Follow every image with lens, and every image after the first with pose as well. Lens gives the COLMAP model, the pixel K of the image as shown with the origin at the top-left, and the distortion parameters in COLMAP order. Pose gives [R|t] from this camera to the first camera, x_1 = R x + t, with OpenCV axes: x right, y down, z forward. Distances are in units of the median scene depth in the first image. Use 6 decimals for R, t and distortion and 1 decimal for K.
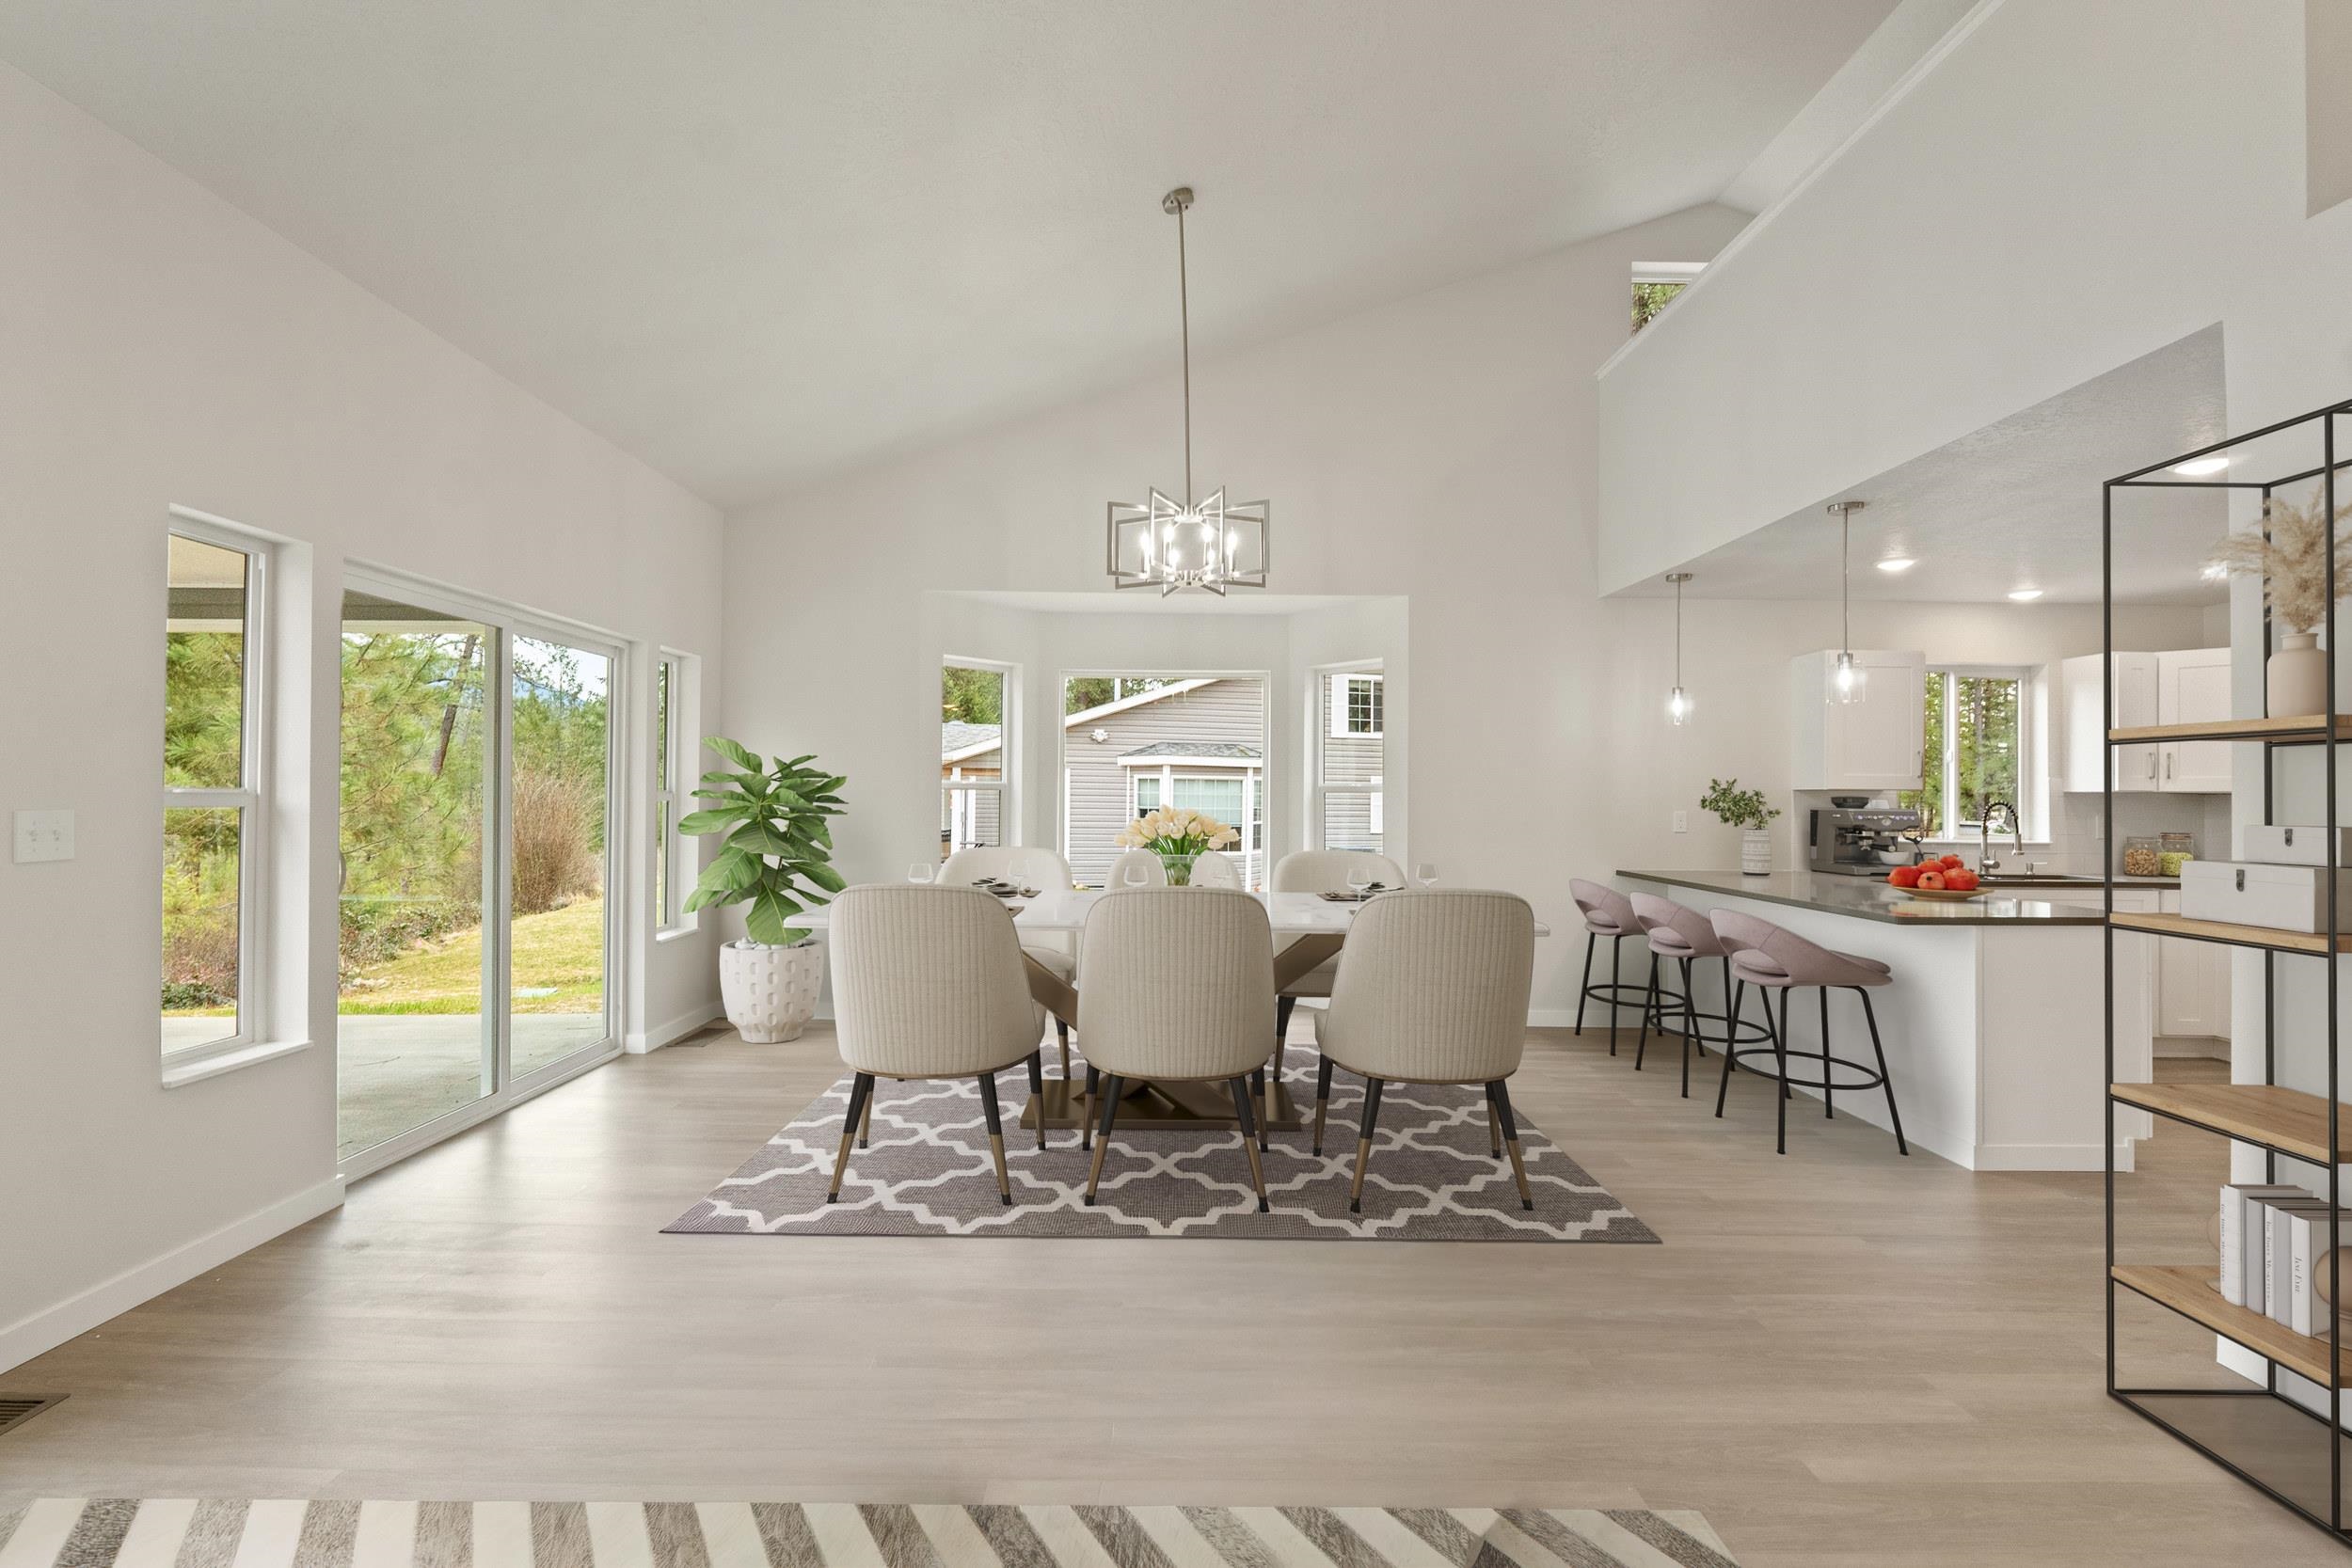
lens RADIAL K [[983.2, 0, 1169.0], [0, 983.2, 789.8], [0, 0, 1]] dist [-0.001331, -0.000459]
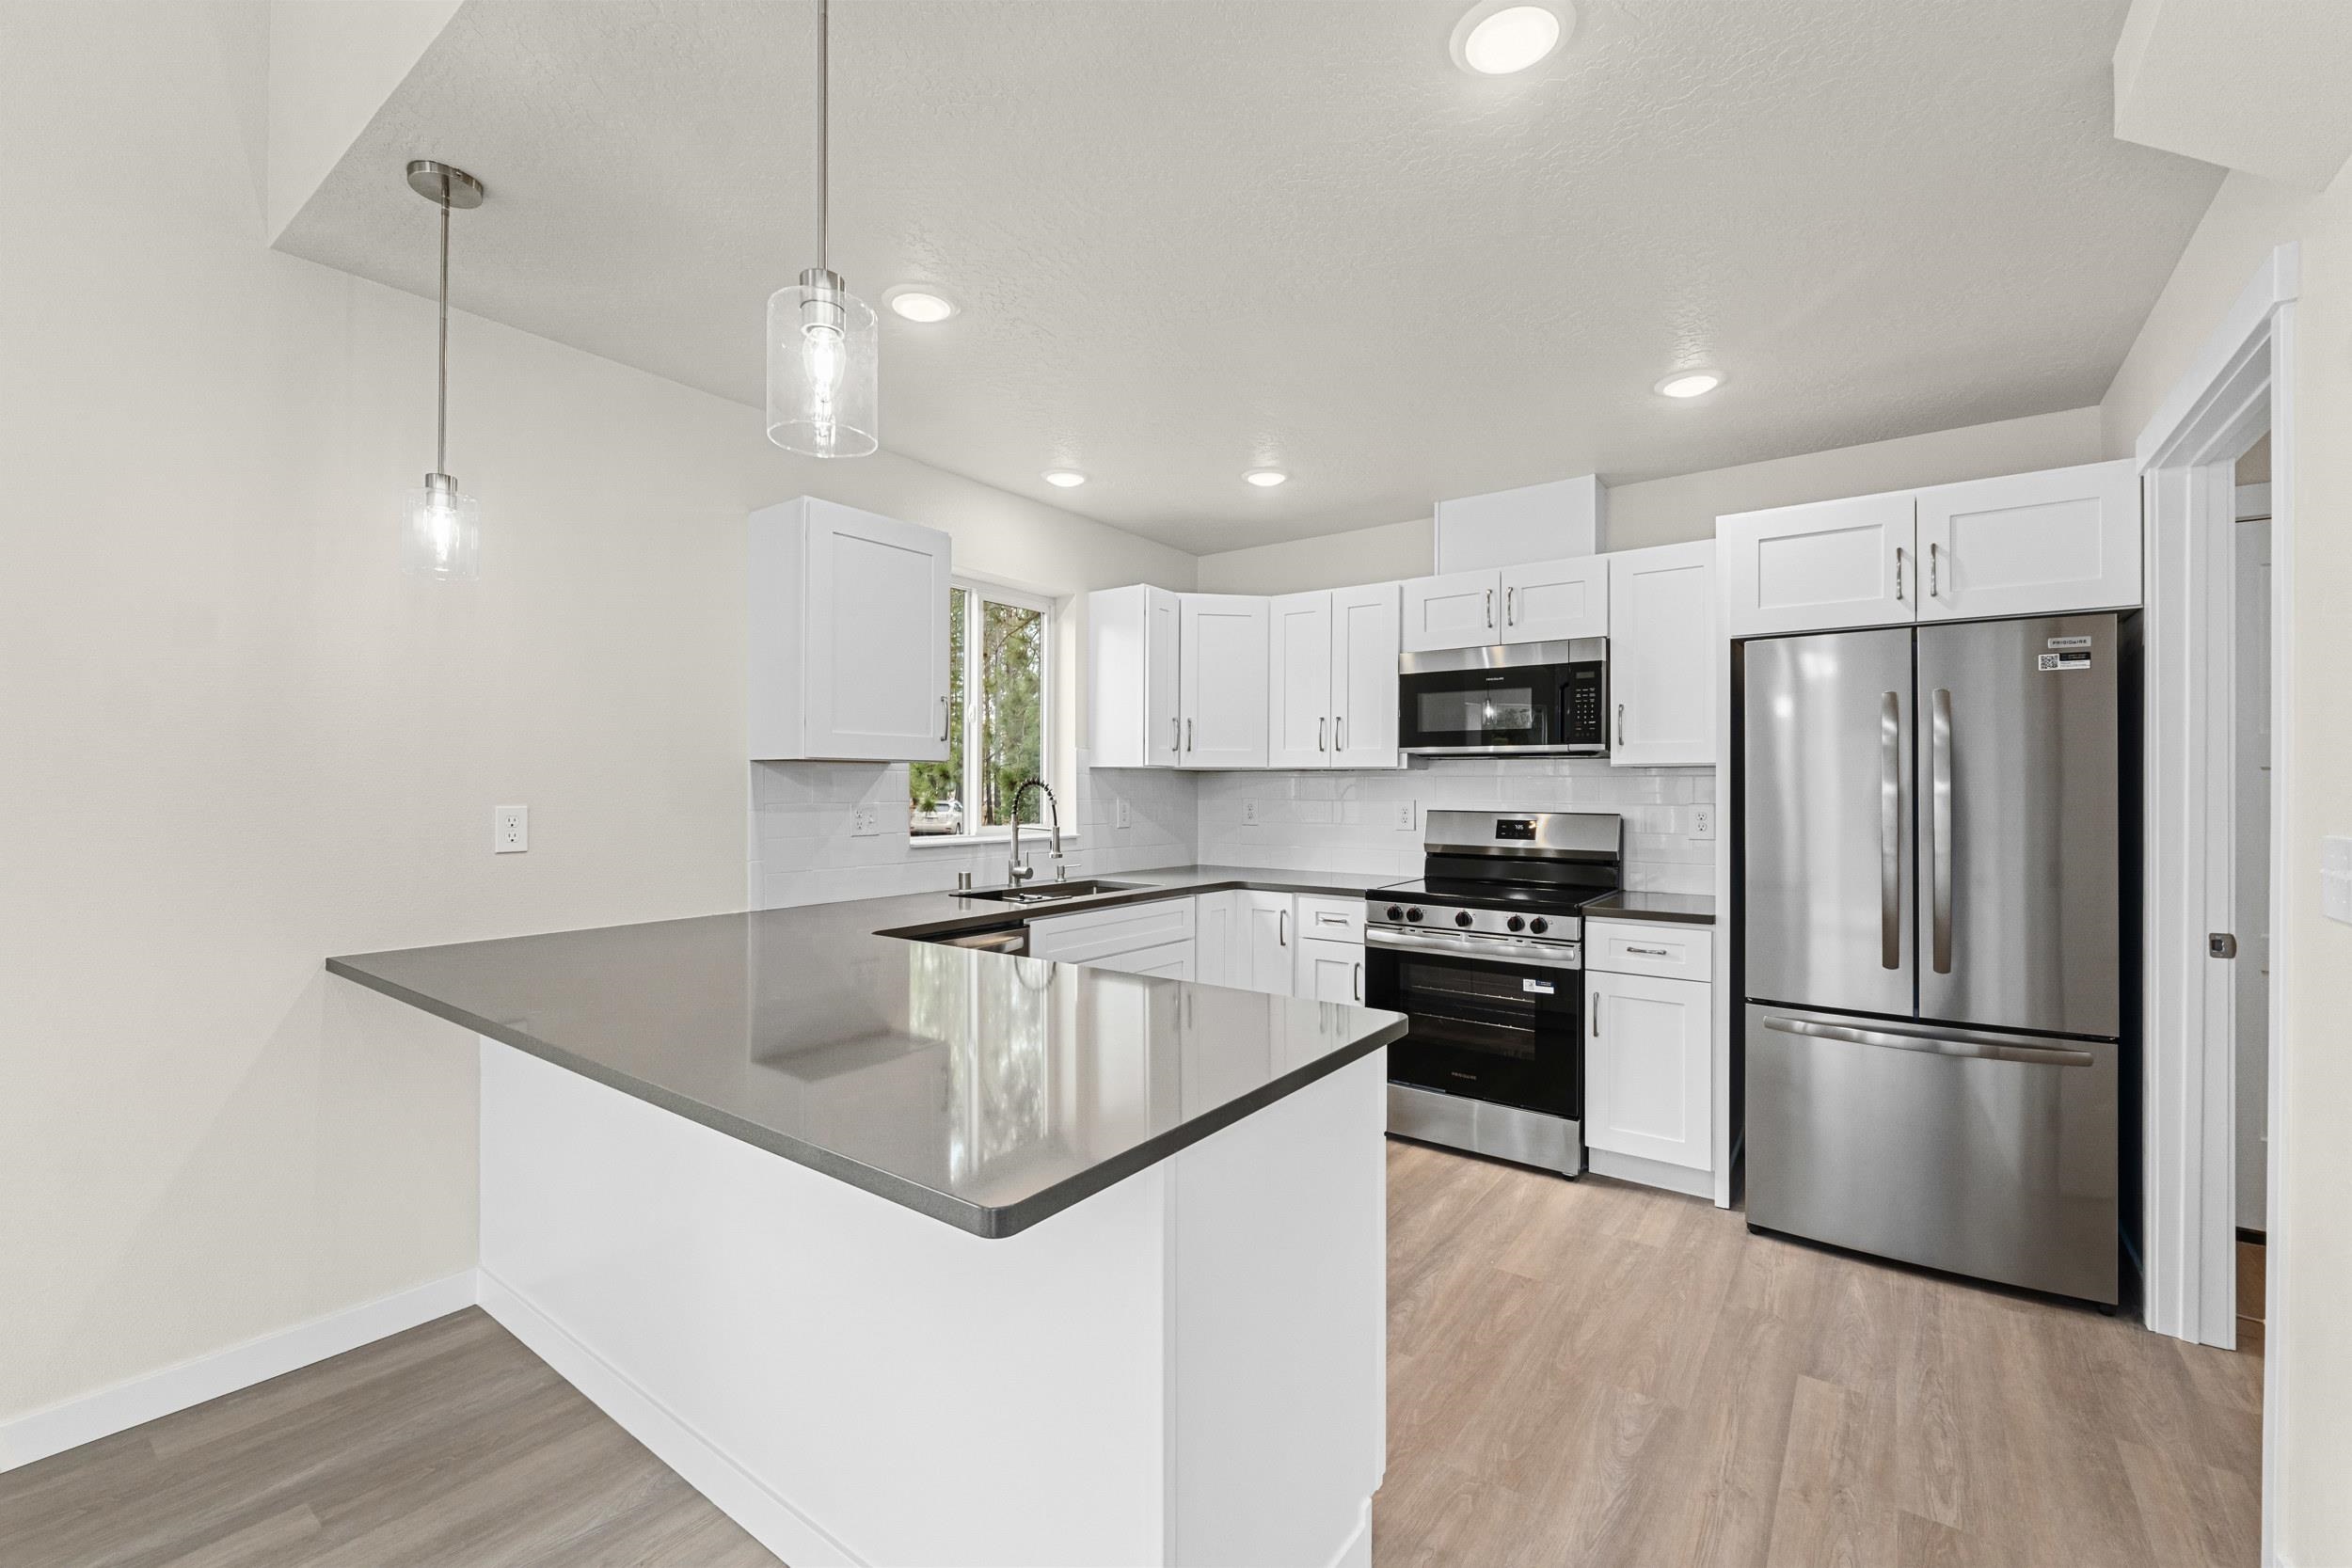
lens RADIAL K [[983.2, 0, 1169.0], [0, 983.2, 789.8], [0, 0, 1]] dist [-0.001331, -0.000459]
pose [[0.603658, -0.008730, 0.797196, 0.355636], [-0.003952, 0.999895, 0.013942, 0.008367], [-0.797234, -0.011566, 0.603560, 0.509624]]
